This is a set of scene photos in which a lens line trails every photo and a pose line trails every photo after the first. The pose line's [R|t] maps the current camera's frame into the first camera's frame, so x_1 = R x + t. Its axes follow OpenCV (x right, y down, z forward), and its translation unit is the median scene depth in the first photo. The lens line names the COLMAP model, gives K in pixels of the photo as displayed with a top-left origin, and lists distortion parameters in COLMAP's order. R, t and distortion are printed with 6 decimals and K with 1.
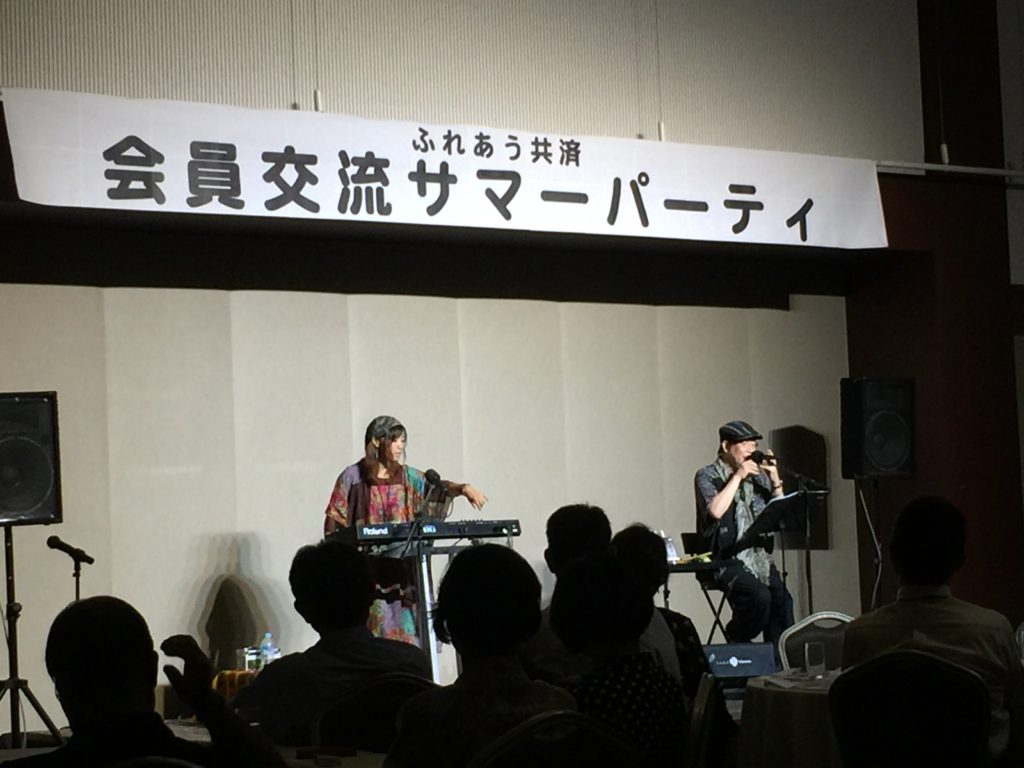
lens RADIAL K [[2445.6, 0, 511.5], [0, 2445.6, 383.9], [0, 0, 1]] dist [0.081502, 0.000000]
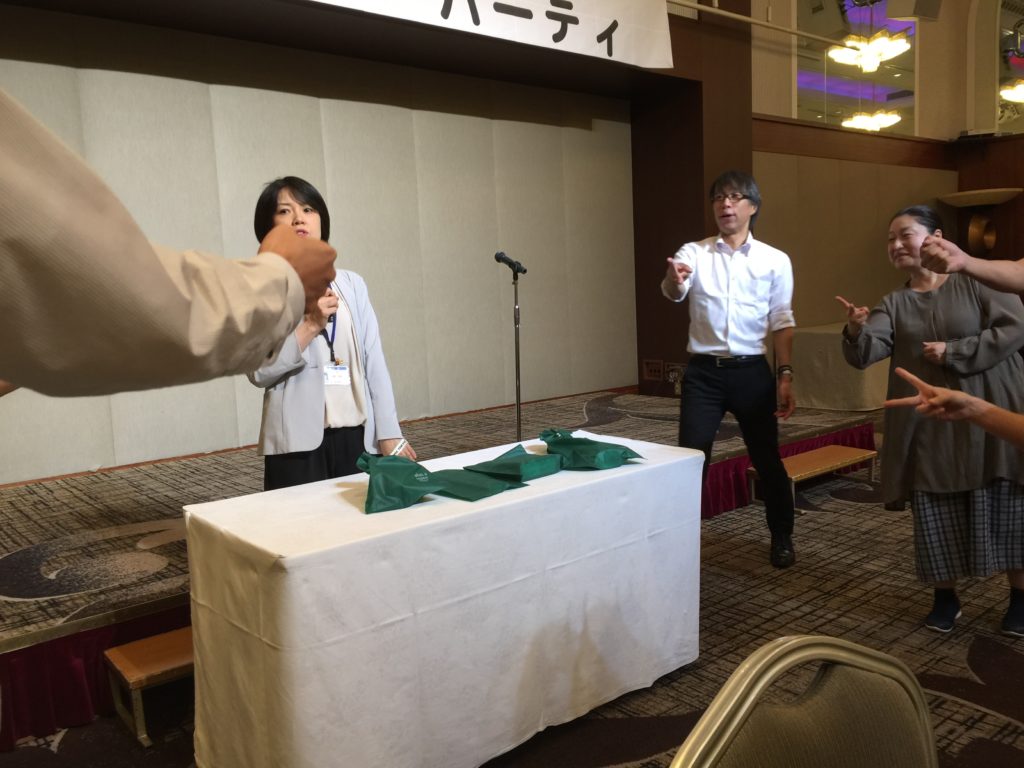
lens RADIAL K [[863.3, 0, 511.4], [0, 863.3, 384.0], [0, 0, 1]] dist [0.004962, 0.000774]
pose [[0.998563, -0.012549, 0.052092, 0.045720], [0.004008, 0.986956, 0.160939, 0.033535], [-0.053432, -0.160499, 0.985589, 0.552874]]
